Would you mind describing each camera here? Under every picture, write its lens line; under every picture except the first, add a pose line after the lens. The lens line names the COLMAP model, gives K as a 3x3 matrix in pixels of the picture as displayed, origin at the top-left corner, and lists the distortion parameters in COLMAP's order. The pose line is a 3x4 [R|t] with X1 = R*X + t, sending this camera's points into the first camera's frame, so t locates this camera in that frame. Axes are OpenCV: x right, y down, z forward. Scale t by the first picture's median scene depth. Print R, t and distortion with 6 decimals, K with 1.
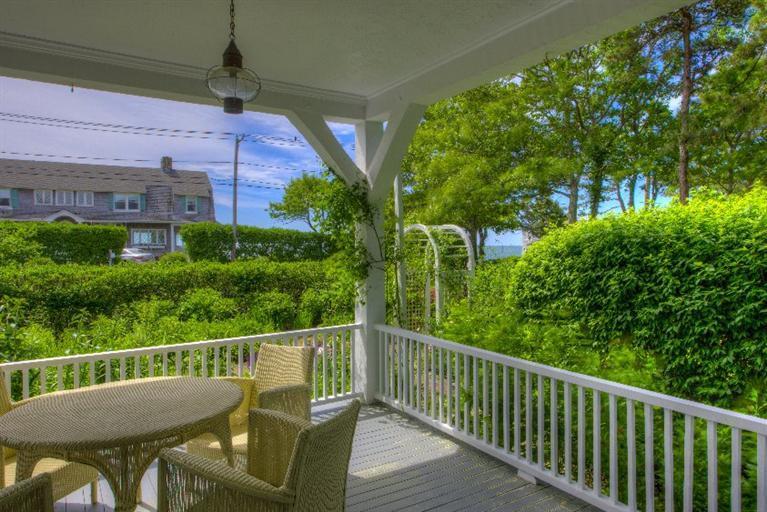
lens RADIAL K [[518.4, 0, 383.5], [0, 518.4, 256.0], [0, 0, 1]] dist [-0.001058, -0.000060]
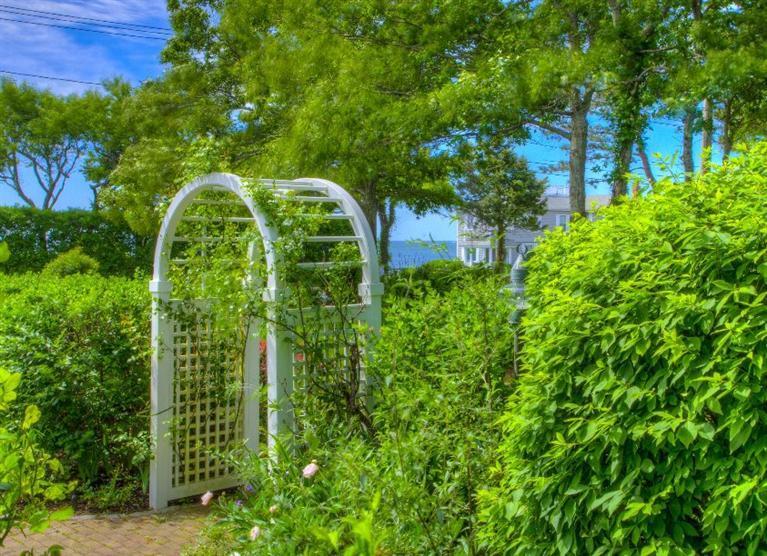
lens RADIAL K [[1039.3, 0, 383.5], [0, 1039.3, 278.0], [0, 0, 1]] dist [0.007014, 0.004765]
pose [[0.982332, 0.004212, 0.187101, 0.043309], [-0.007423, 0.999837, 0.016463, -0.002850], [-0.187001, -0.017561, 0.982203, 0.288771]]
